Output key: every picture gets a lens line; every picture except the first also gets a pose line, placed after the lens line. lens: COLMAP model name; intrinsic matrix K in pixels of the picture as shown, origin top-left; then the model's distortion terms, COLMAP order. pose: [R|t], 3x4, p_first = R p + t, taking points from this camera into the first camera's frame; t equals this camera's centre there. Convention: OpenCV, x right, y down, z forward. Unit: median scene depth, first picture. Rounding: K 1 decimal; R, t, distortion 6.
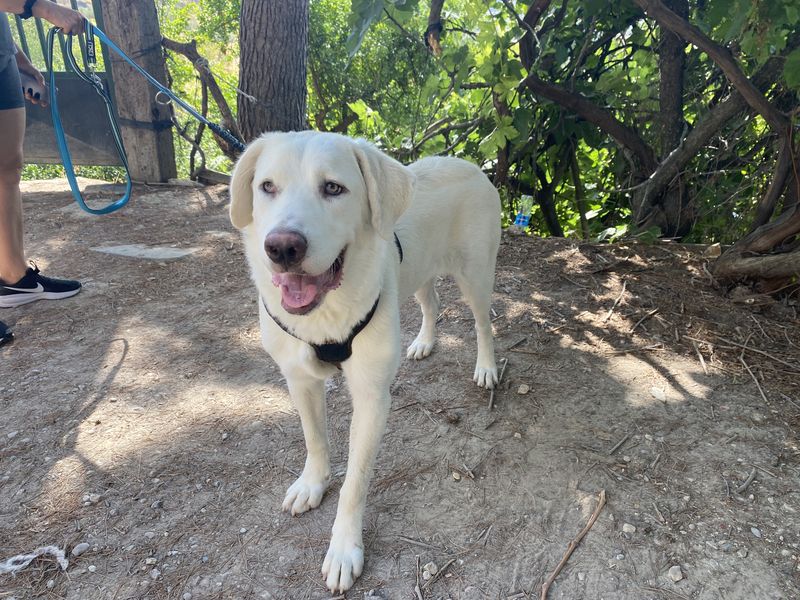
lens RADIAL K [[606.0, 0, 400.0], [0, 606.0, 300.0], [0, 0, 1]] dist [0.004077, -0.004000]
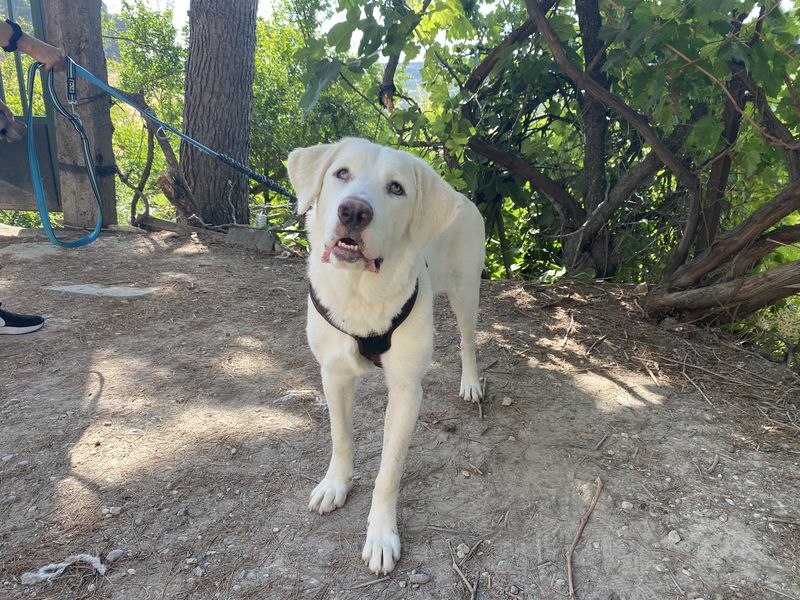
lens RADIAL K [[603.0, 0, 400.0], [0, 603.0, 300.0], [0, 0, 1]] dist [0.005836, -0.004481]
pose [[0.988861, 0.000009, 0.148845, -0.143360], [0.015097, 0.994837, -0.100356, 0.068054], [-0.148077, 0.101485, 0.983755, -0.060599]]
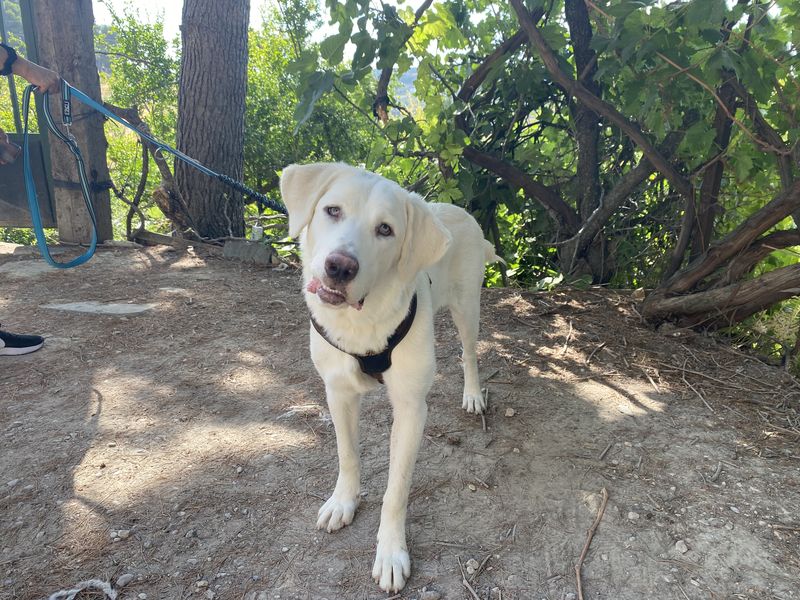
lens RADIAL K [[603.0, 0, 400.0], [0, 603.0, 300.0], [0, 0, 1]] dist [0.005836, -0.004481]
pose [[0.987297, -0.019992, 0.157622, -0.154953], [0.037513, 0.993335, -0.108984, 0.053706], [-0.154393, 0.113512, 0.981467, -0.065599]]
